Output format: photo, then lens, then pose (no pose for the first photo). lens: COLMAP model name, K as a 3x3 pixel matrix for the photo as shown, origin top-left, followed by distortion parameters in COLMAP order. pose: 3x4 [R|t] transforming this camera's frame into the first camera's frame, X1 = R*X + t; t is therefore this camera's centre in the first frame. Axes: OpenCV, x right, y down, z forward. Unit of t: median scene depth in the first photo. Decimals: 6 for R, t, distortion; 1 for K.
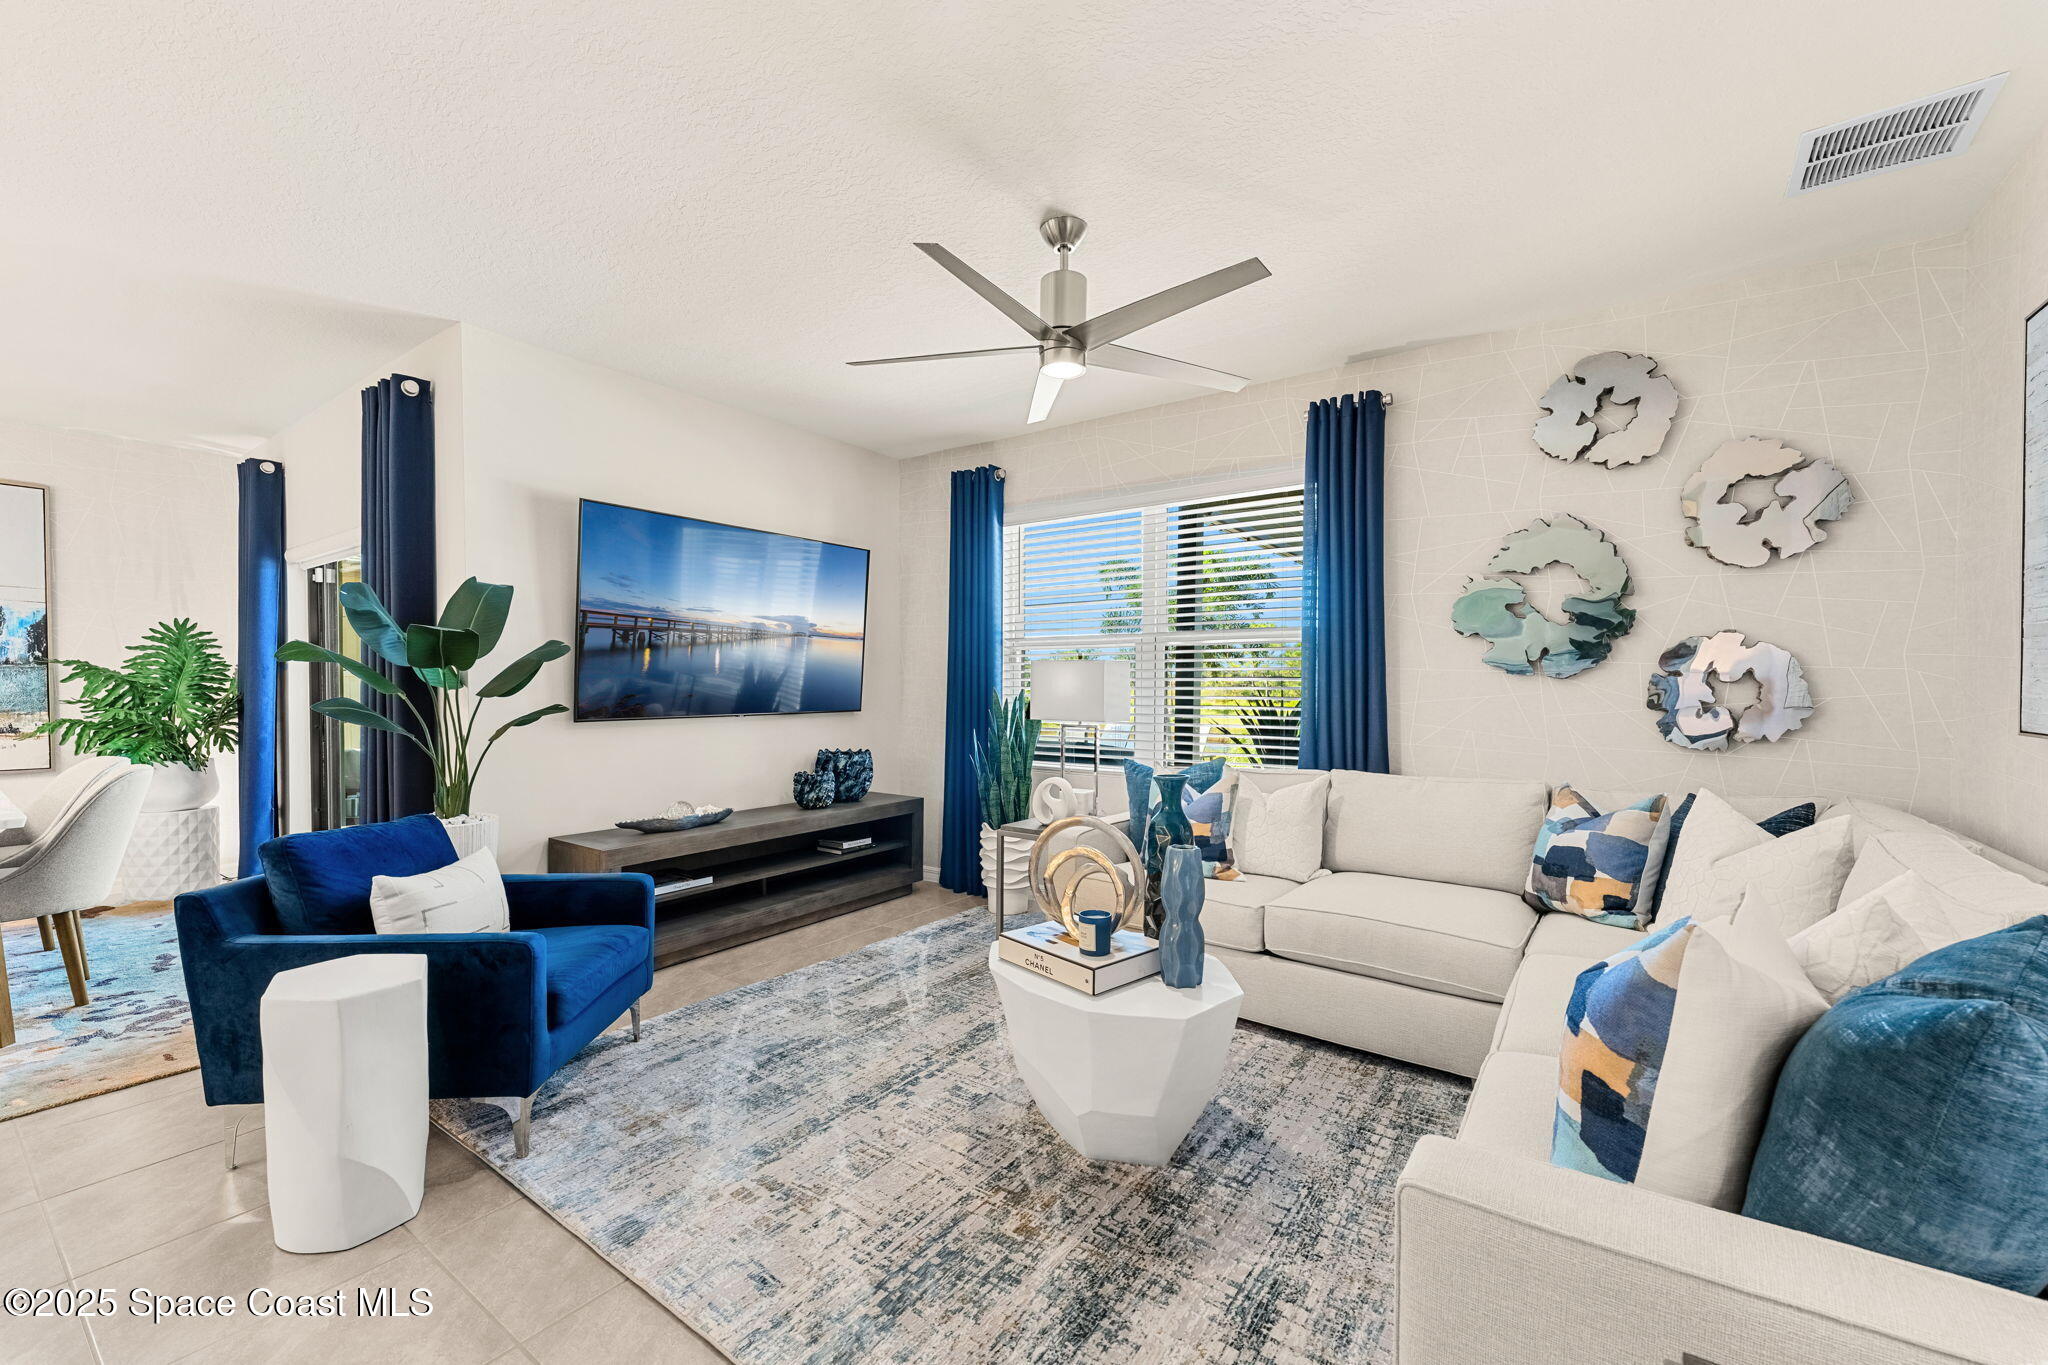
lens RADIAL K [[830.7, 0, 1007.0], [0, 830.7, 697.4], [0, 0, 1]] dist [0.002497, 0.000778]
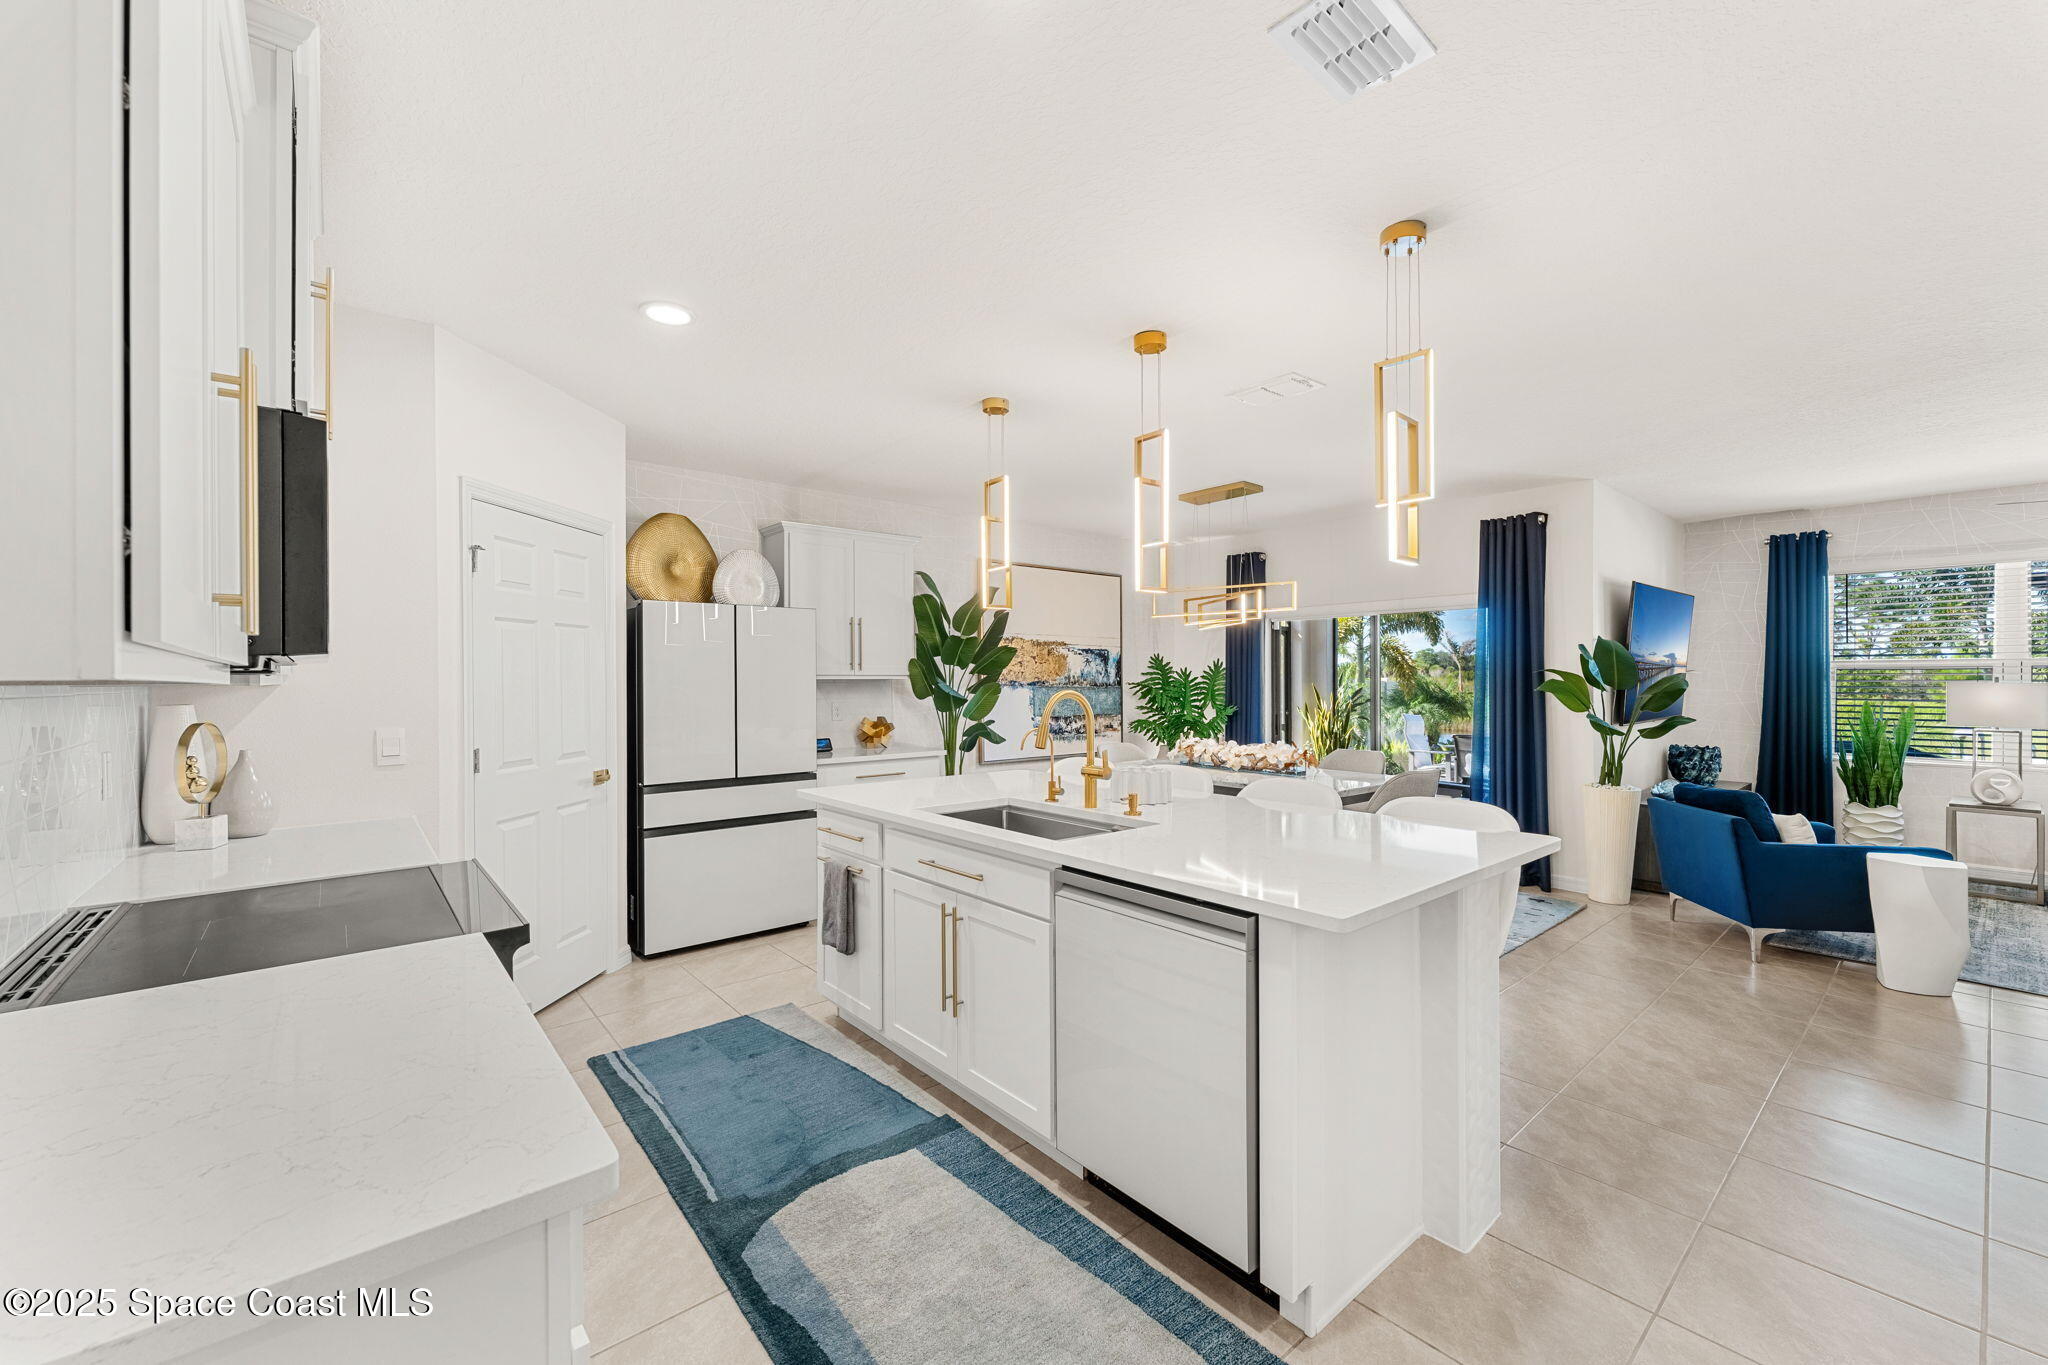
lens RADIAL K [[830.7, 0, 1000.2], [0, 830.7, 673.2], [0, 0, 1]] dist [0.002497, 0.000778]
pose [[0.971732, -0.007674, -0.235963, -1.019322], [0.003100, 0.999800, -0.019750, -0.032884], [0.236068, 0.018460, 0.971561, -0.610831]]
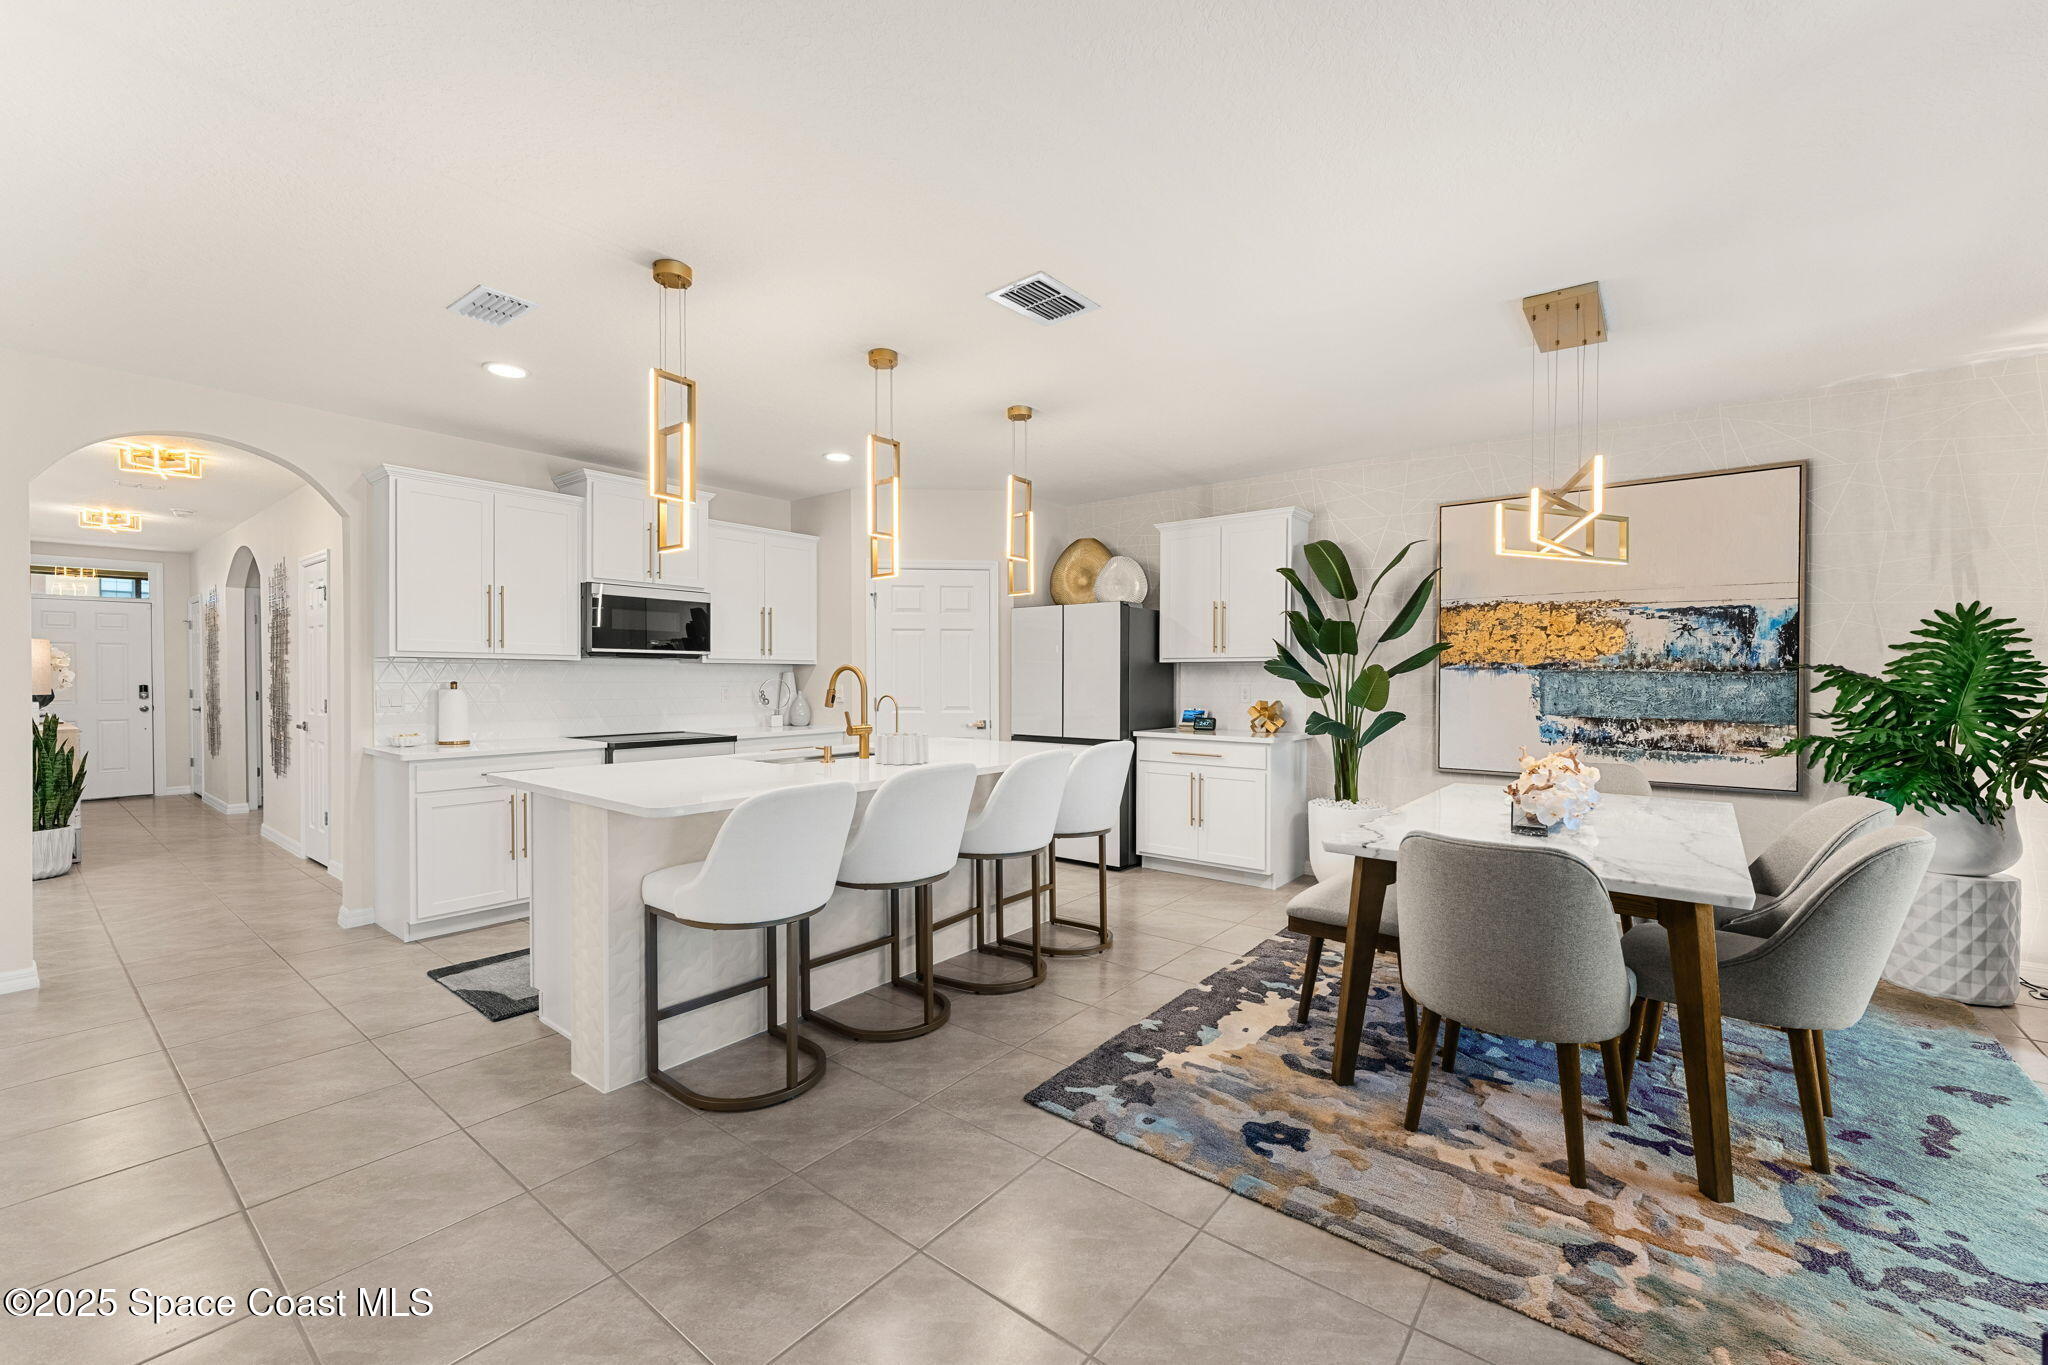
lens RADIAL K [[830.7, 0, 1037.1], [0, 830.7, 690.5], [0, 0, 1]] dist [0.002497, 0.000778]
pose [[-0.032092, 0.015949, -0.999358, -0.281580], [-0.013293, 0.999777, 0.016383, -0.022684], [0.999397, 0.013810, -0.031873, 0.256723]]
